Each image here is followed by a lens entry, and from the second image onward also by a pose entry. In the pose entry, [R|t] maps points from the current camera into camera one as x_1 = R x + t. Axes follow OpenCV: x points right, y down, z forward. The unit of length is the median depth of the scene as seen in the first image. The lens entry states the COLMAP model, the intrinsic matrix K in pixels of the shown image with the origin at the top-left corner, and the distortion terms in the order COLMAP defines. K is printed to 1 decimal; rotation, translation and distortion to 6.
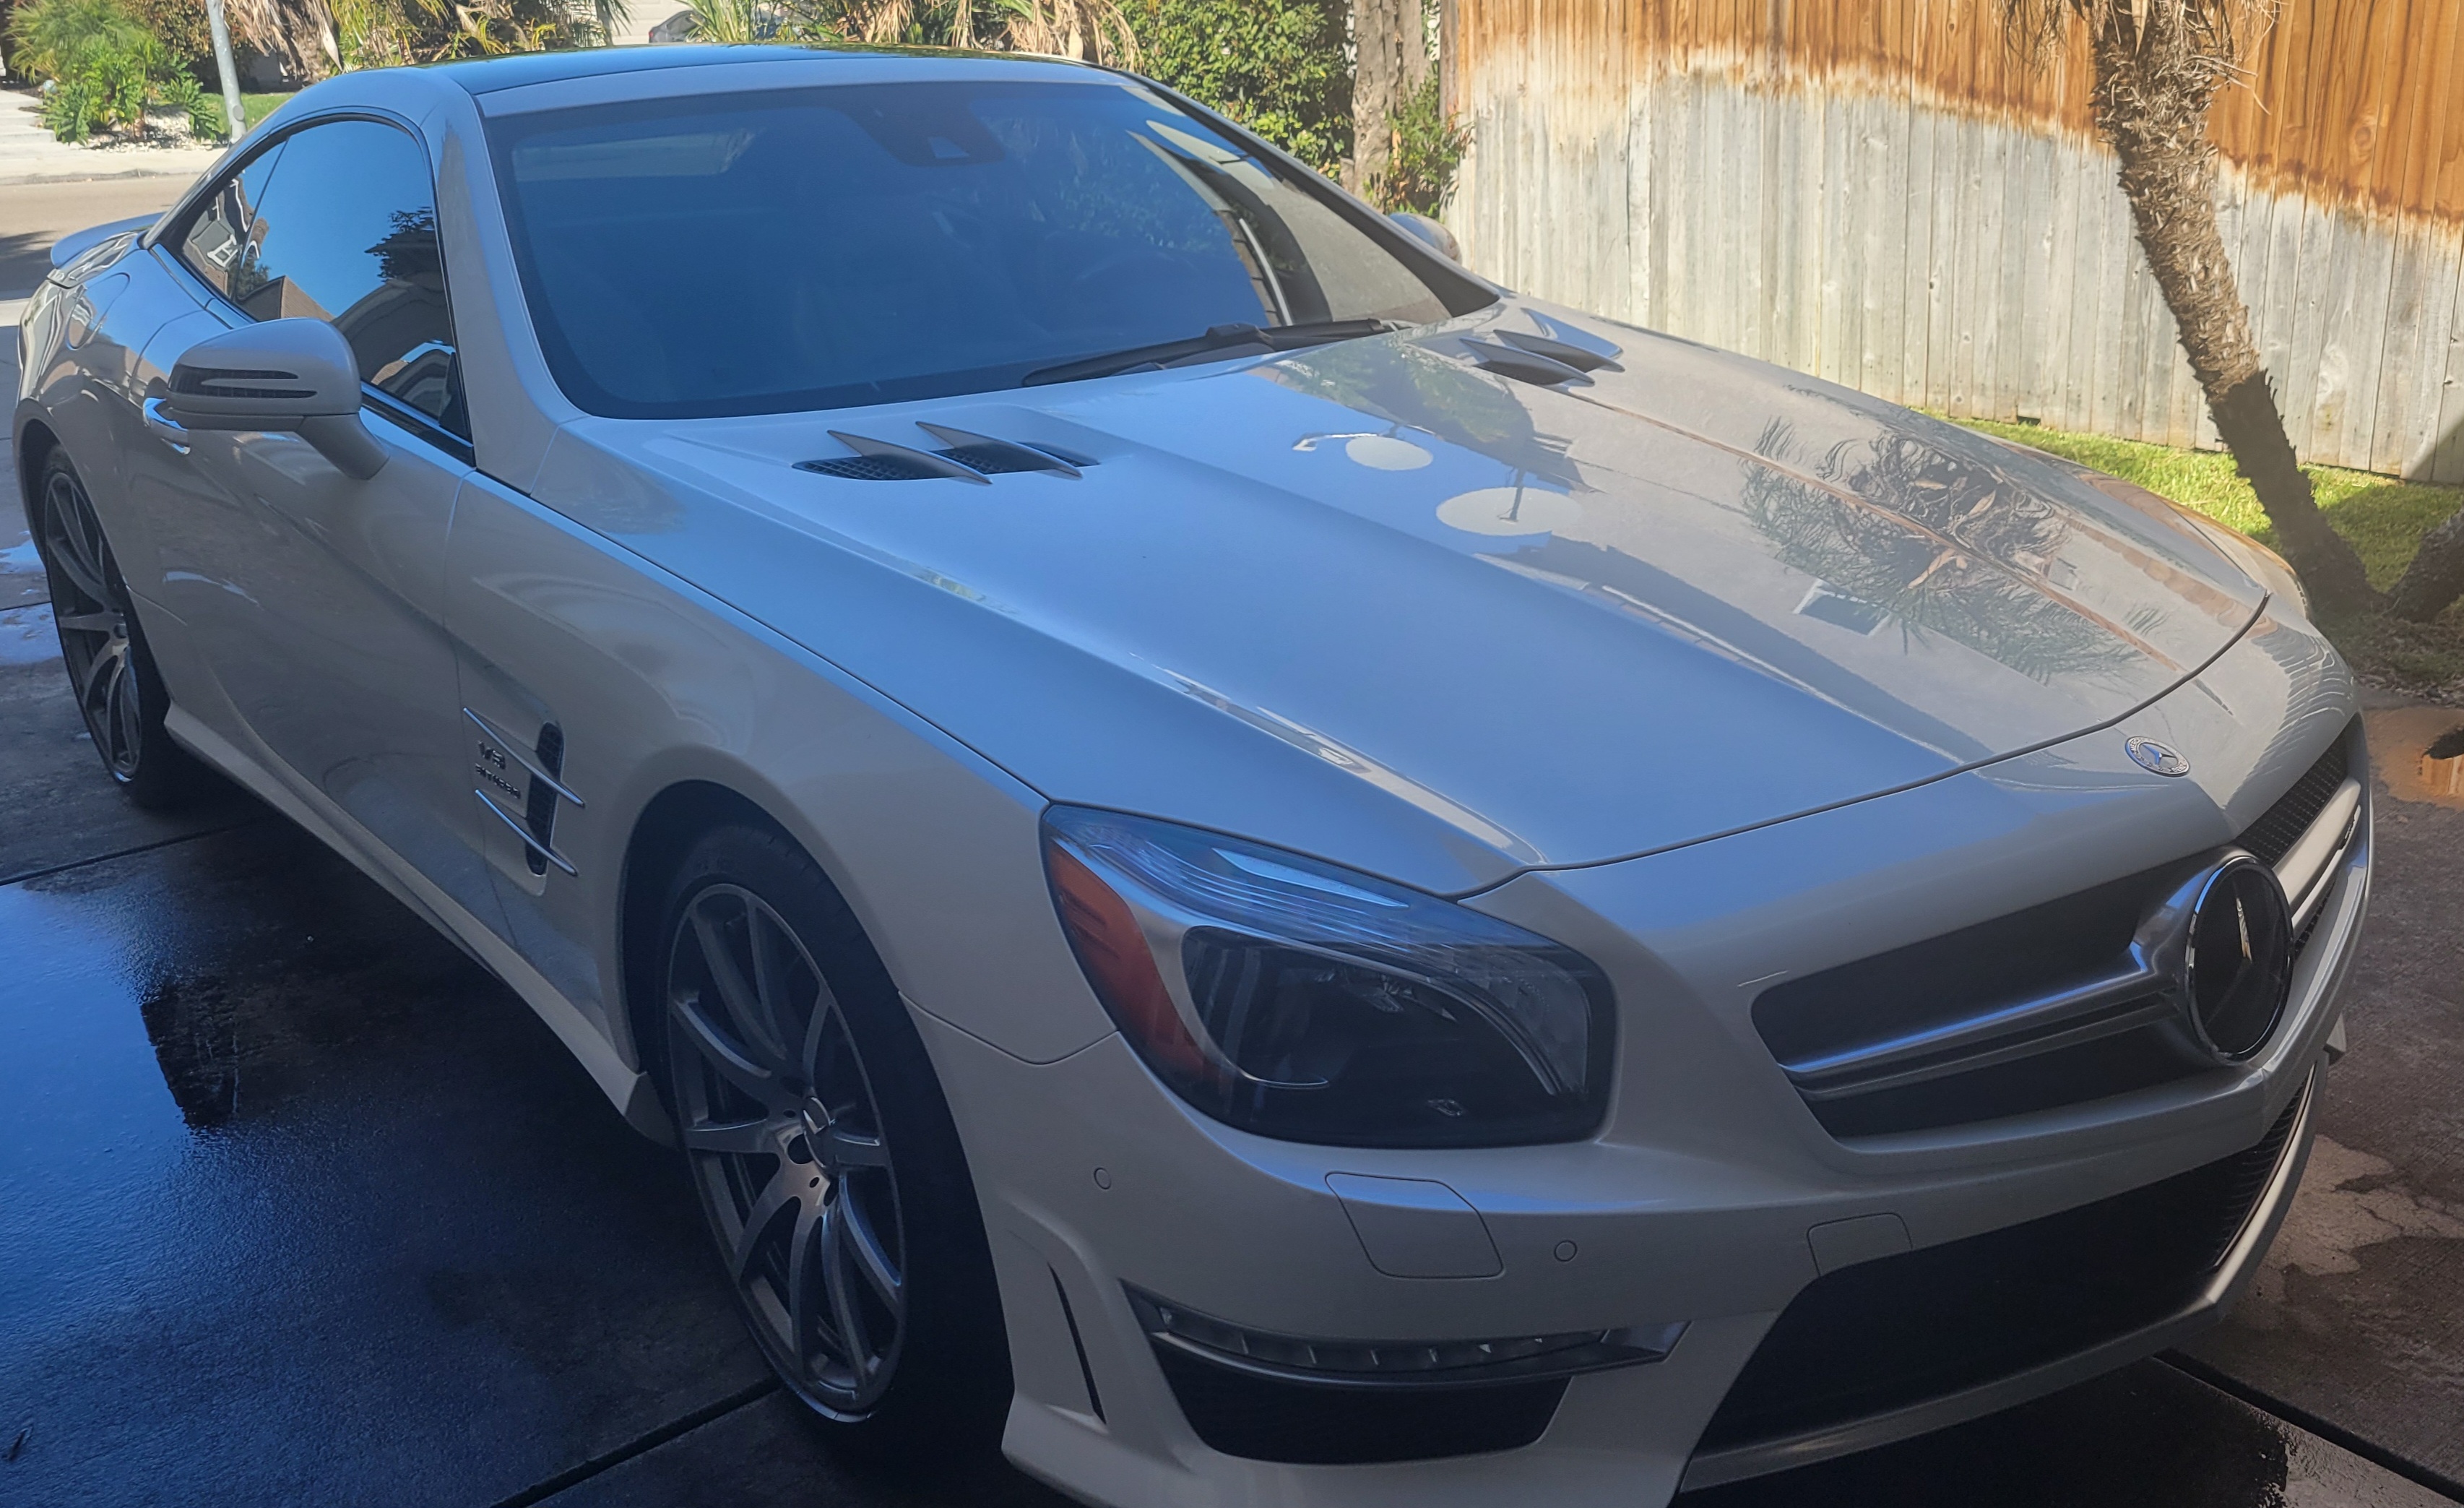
lens RADIAL K [[2136.9, 0, 1399.0], [0, 2136.9, 716.4], [0, 0, 1]] dist [0.034337, -0.004351]
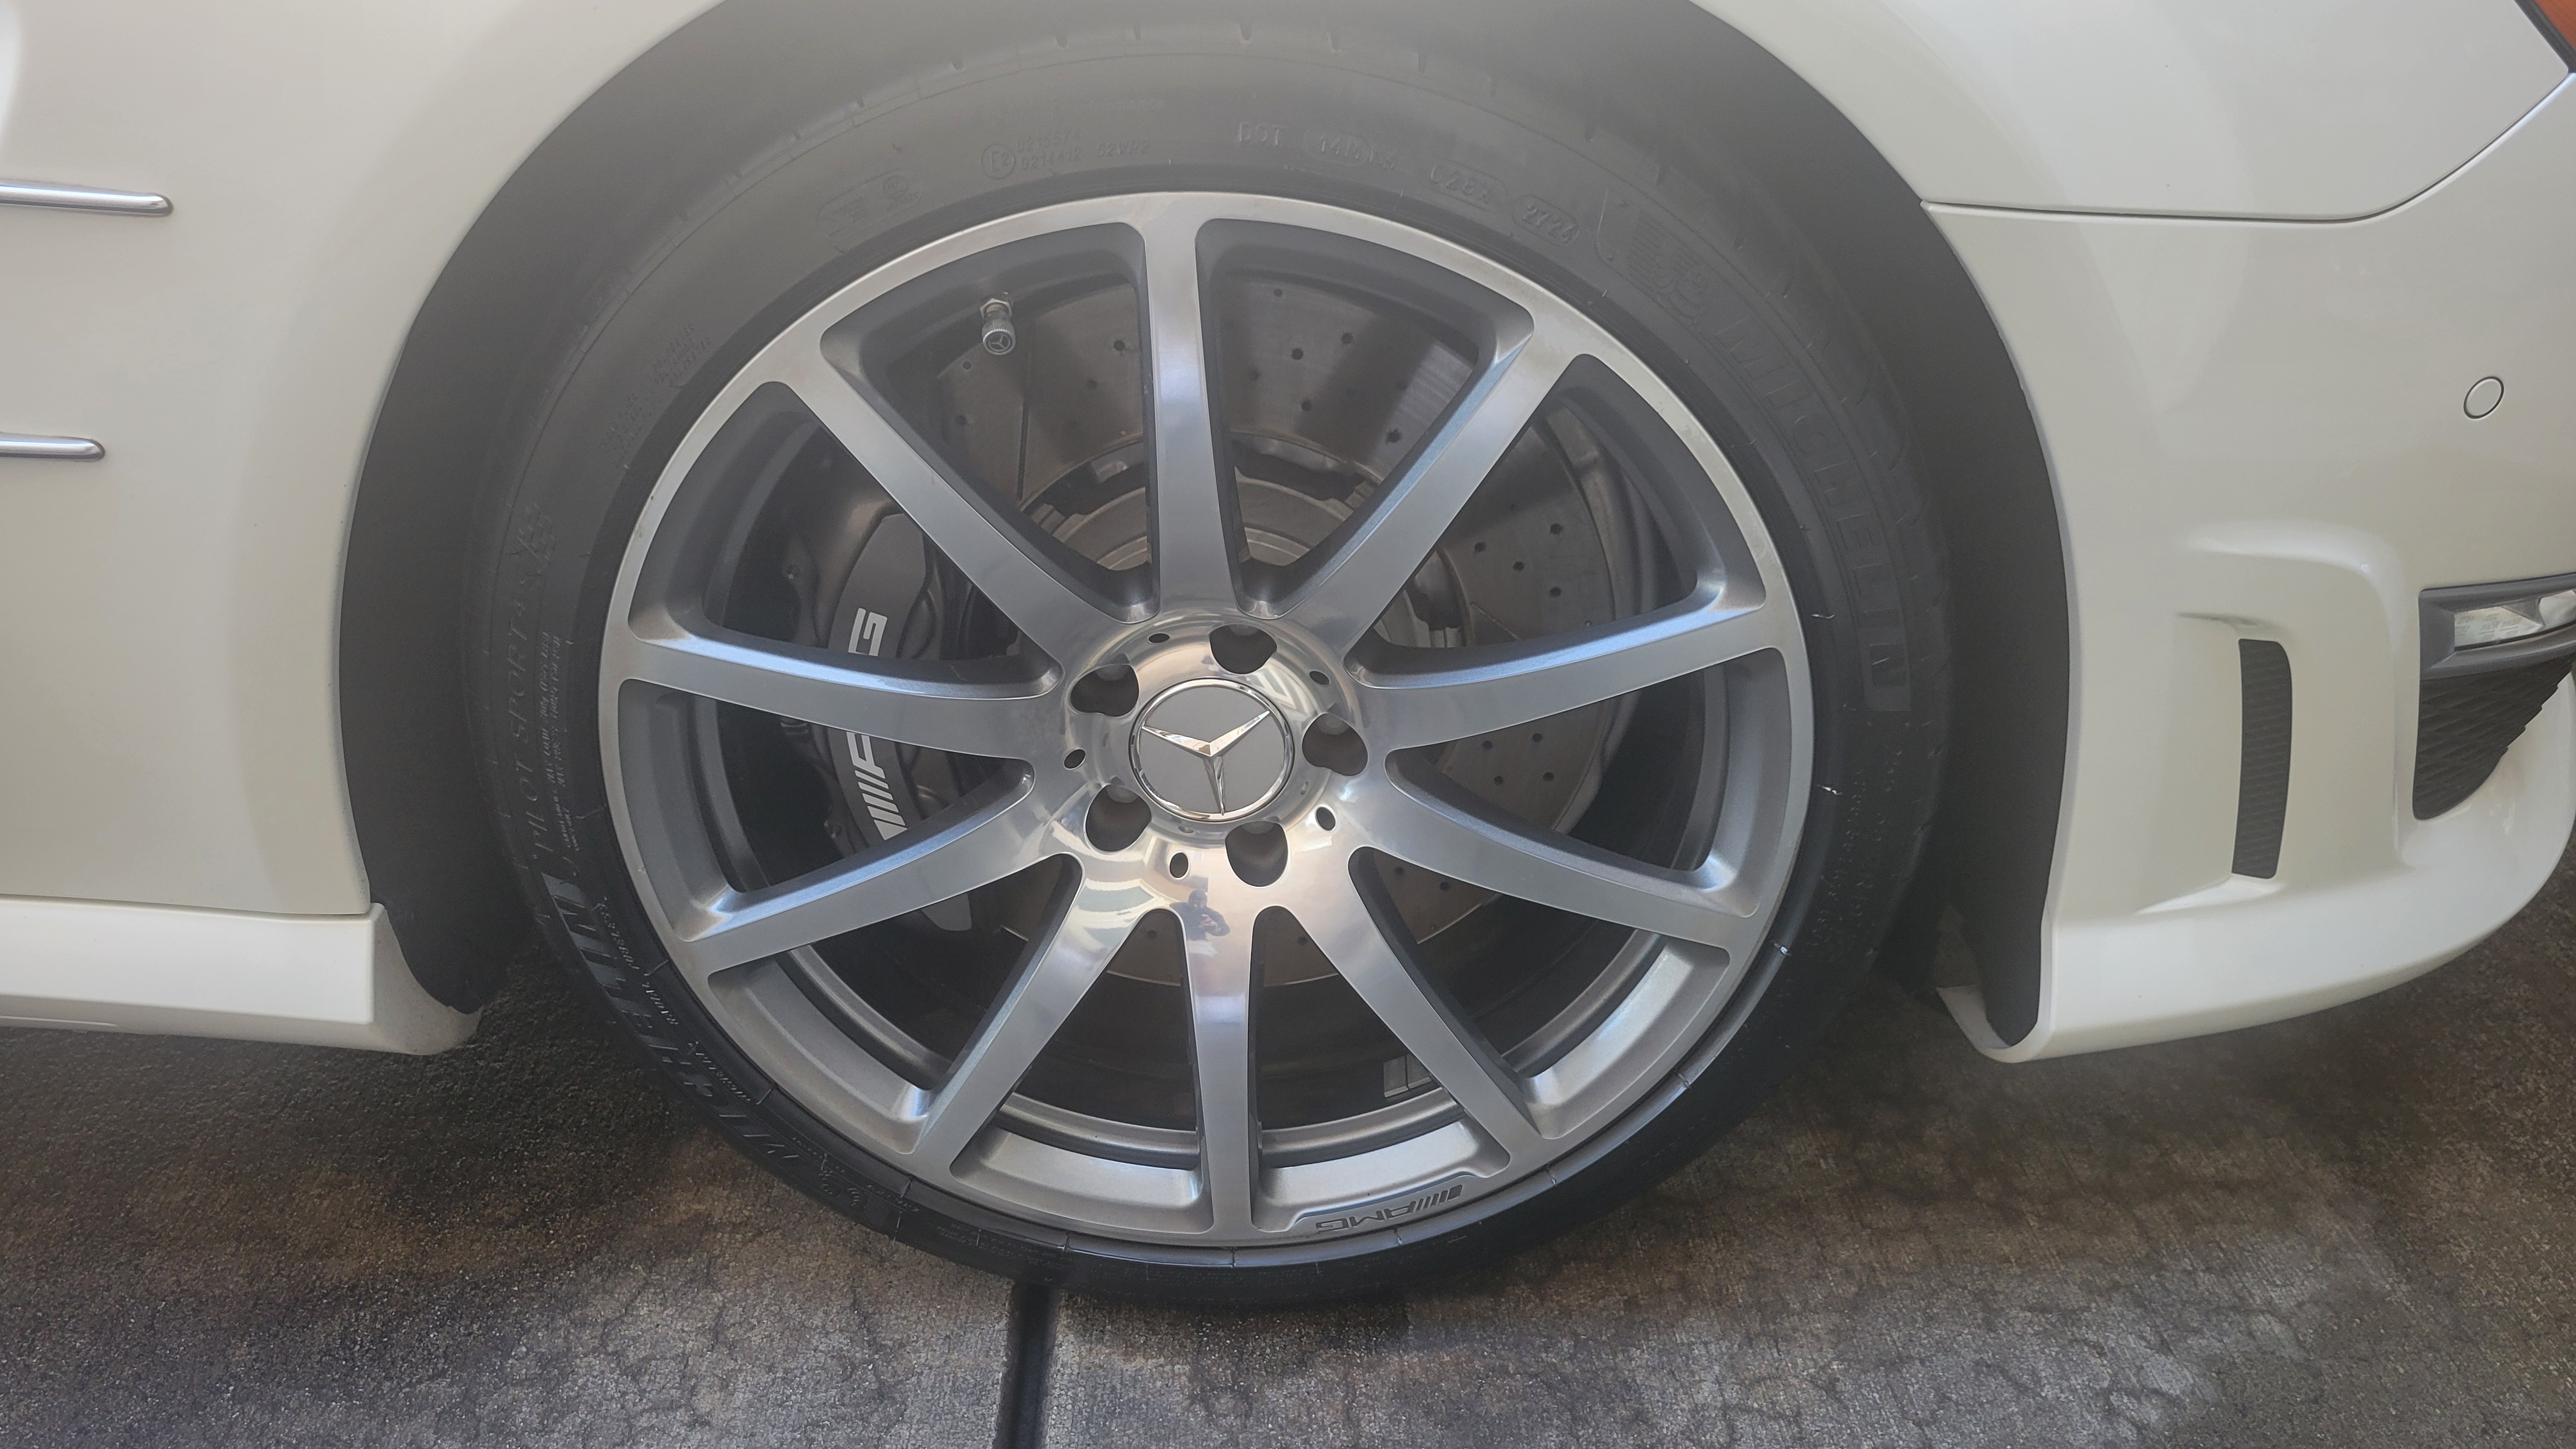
lens RADIAL K [[1904.1, 0, 1284.3], [0, 1904.1, 727.9], [0, 0, 1]] dist [0.027567, 0.006814]
pose [[0.653079, -0.369403, 0.661081, -0.279046], [0.220427, 0.927886, 0.300731, 0.036936], [-0.724500, -0.050681, 0.687410, 0.373481]]
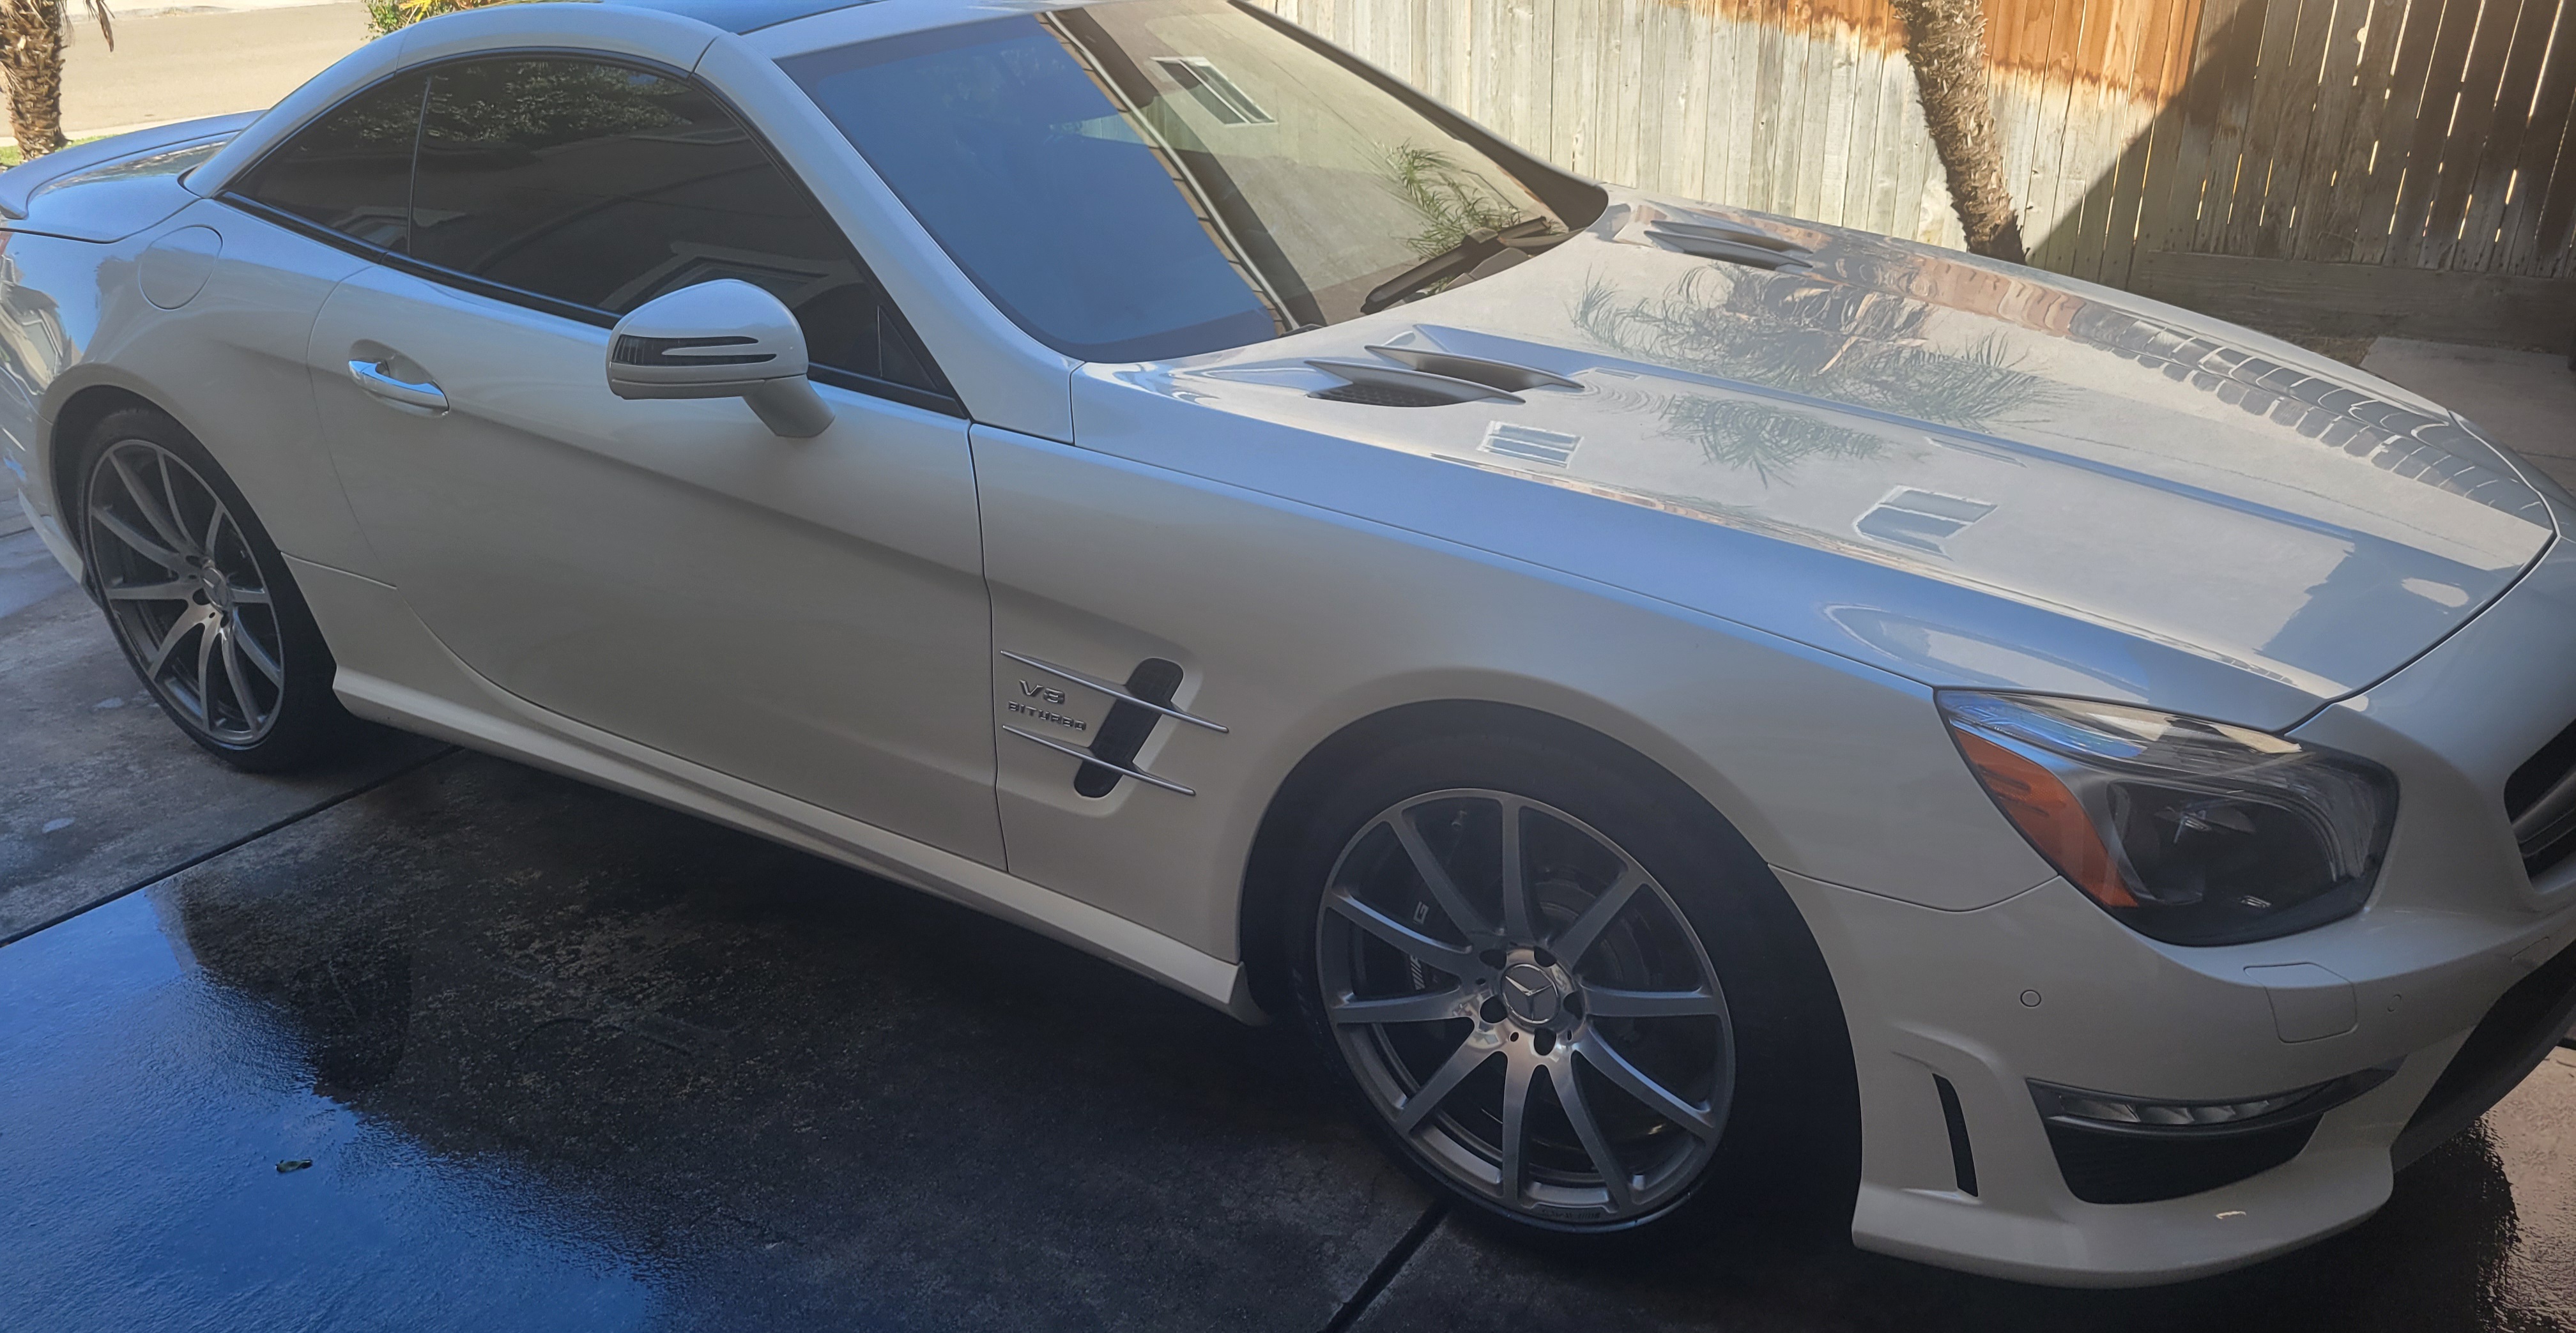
lens RADIAL K [[1904.4, 0, 1294.4], [0, 1904.4, 735.4], [0, 0, 1]] dist [0.040104, -0.020044]
pose [[0.966328, -0.112170, 0.231576, -0.321463], [0.086568, 0.989241, 0.117934, -0.037630], [-0.242313, -0.093916, 0.965642, 0.036077]]
